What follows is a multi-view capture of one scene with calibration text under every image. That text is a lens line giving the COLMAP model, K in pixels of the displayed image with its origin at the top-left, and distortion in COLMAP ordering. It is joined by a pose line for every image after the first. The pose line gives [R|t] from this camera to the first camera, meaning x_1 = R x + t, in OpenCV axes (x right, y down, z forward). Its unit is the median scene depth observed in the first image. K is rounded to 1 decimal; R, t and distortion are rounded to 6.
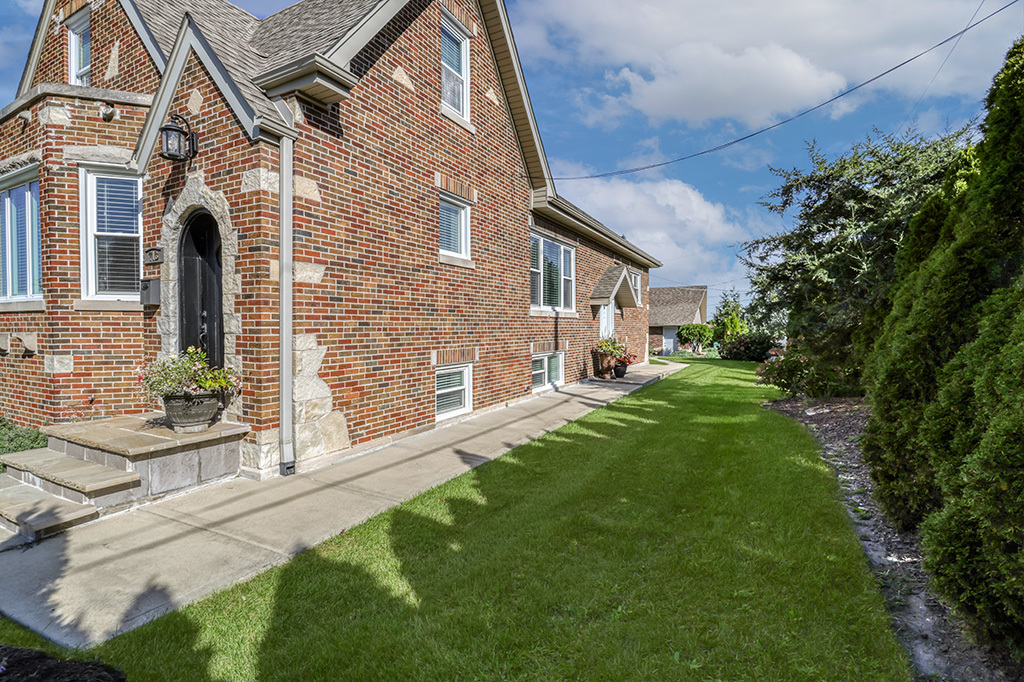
lens RADIAL K [[478.8, 0, 512.8], [0, 478.8, 333.0], [0, 0, 1]] dist [-0.014155, 0.001388]
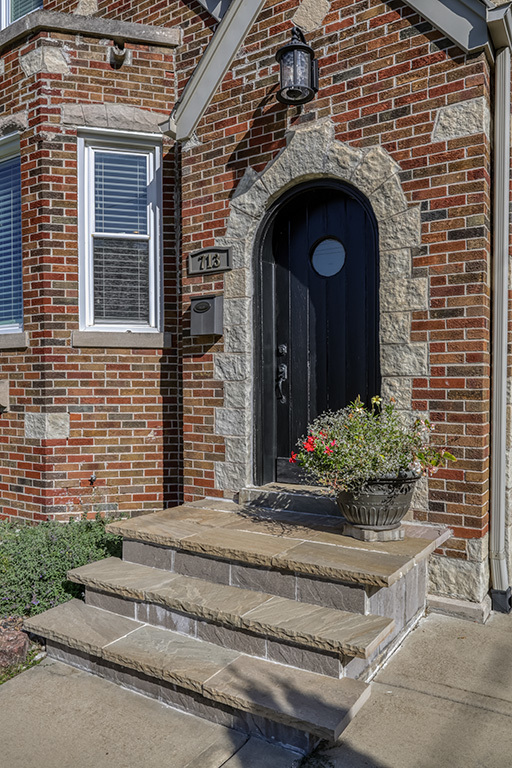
lens RADIAL K [[582.6, 0, 256.3], [0, 582.6, 388.8], [0, 0, 1]] dist [-0.012738, 0.008988]
pose [[0.995290, -0.001052, -0.096937, -0.588783], [-0.000017, 0.999939, -0.011033, 0.021681], [0.096942, 0.010983, 0.995229, 0.200172]]
